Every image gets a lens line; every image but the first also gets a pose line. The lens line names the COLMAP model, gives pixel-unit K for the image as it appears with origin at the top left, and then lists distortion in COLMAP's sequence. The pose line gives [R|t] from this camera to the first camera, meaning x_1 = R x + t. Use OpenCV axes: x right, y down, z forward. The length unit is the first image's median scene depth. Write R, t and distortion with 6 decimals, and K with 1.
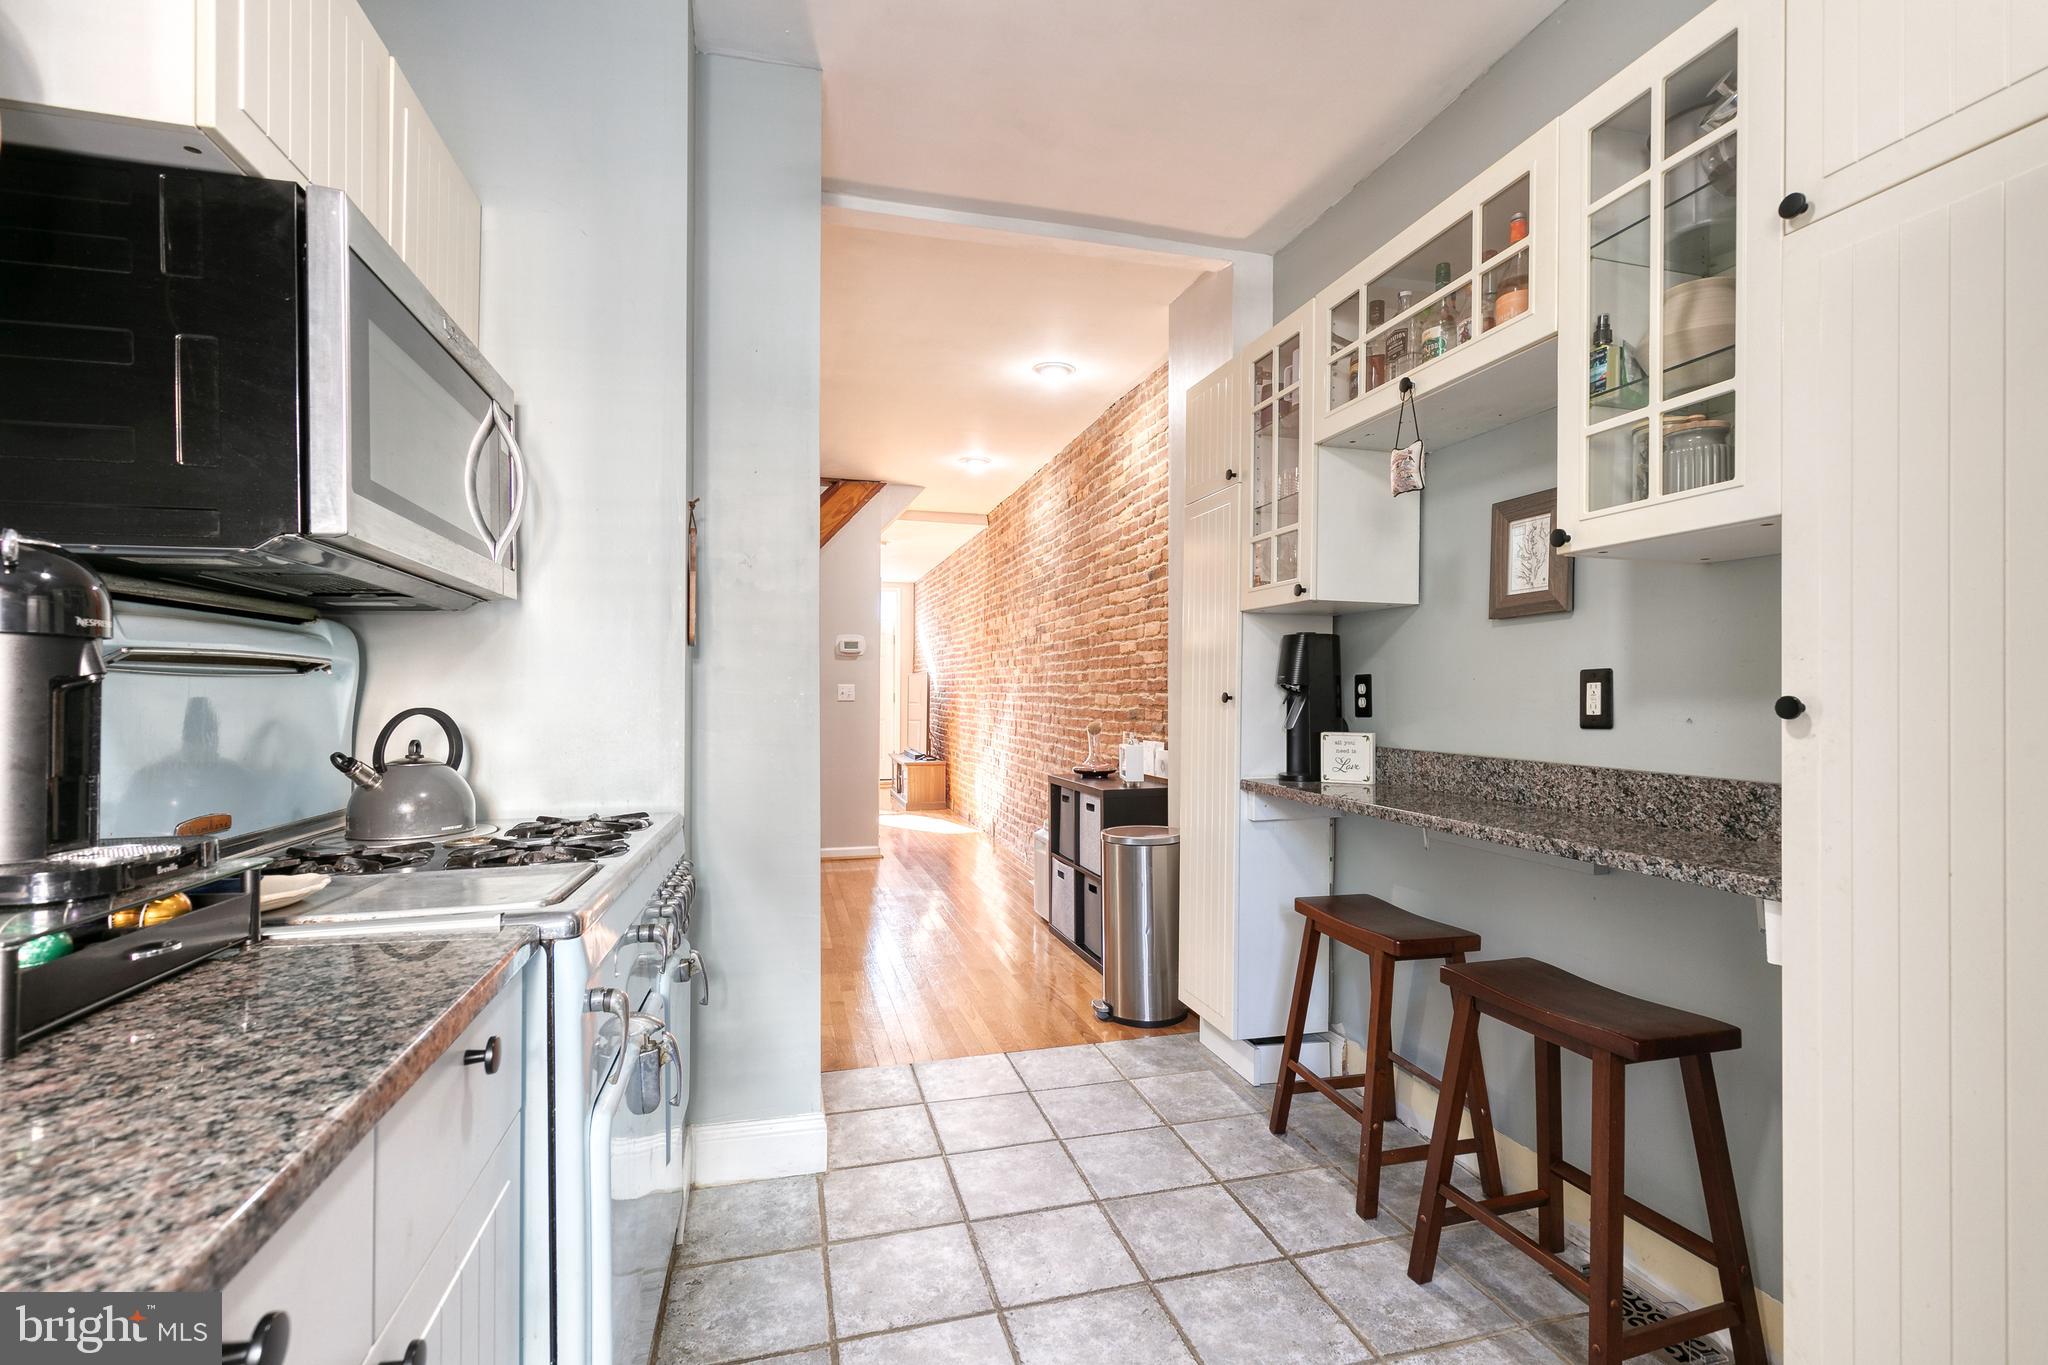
lens RADIAL K [[937.1, 0, 1039.4], [0, 937.1, 687.2], [0, 0, 1]] dist [0.009558, -0.001909]
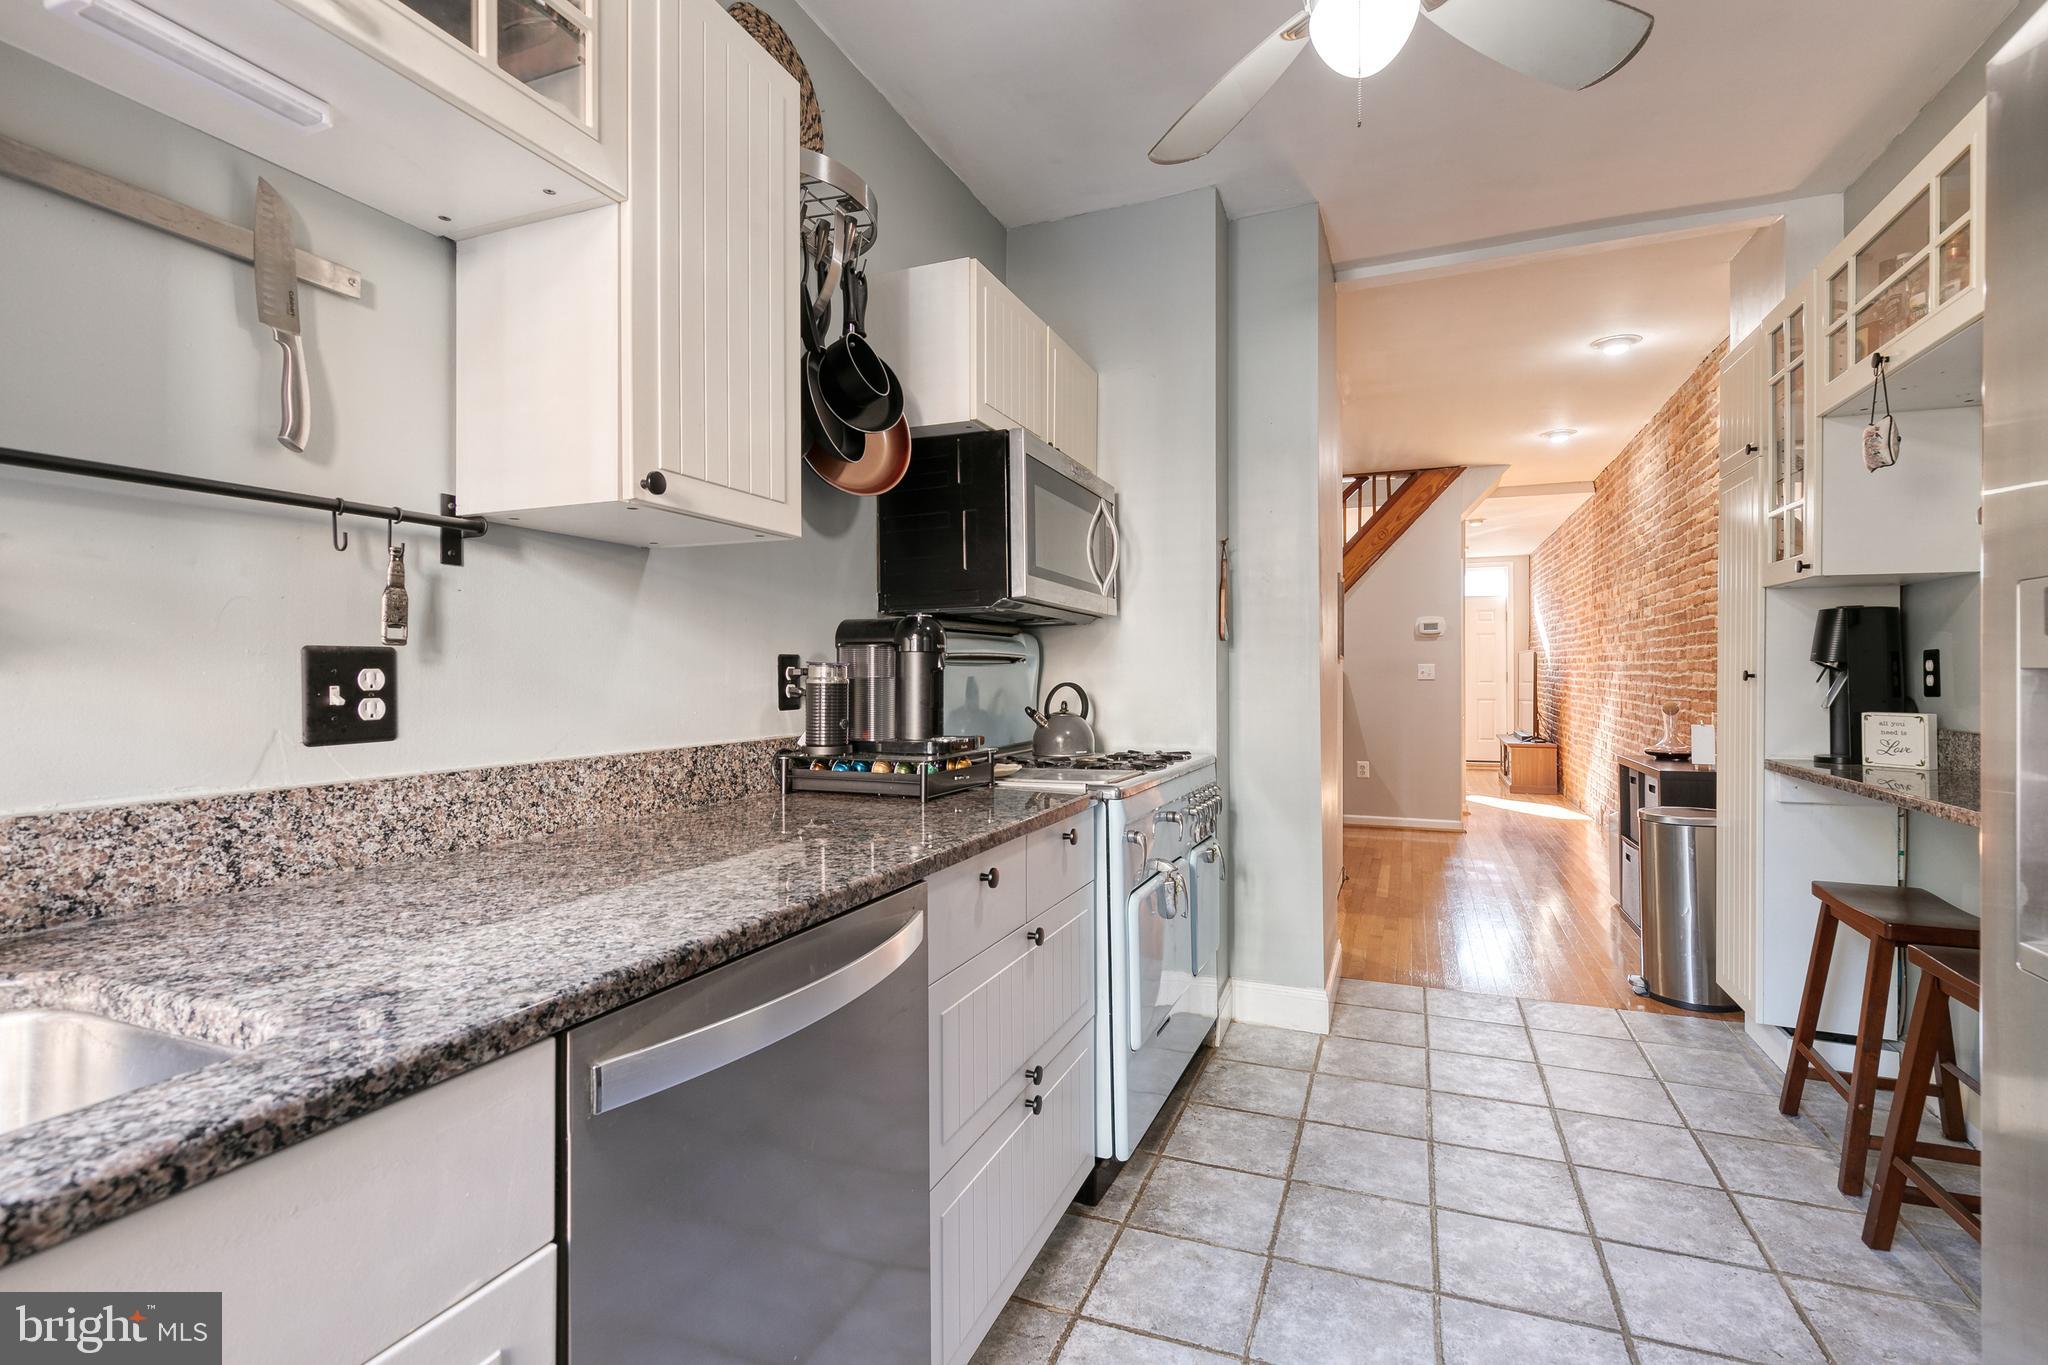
lens RADIAL K [[937.1, 0, 1034.7], [0, 937.1, 673.9], [0, 0, 1]] dist [0.009558, -0.001909]
pose [[0.792524, -0.003671, -0.609829, 0.245678], [0.008169, 0.999956, 0.004597, -0.001488], [0.609786, -0.008625, 0.792519, -0.284477]]
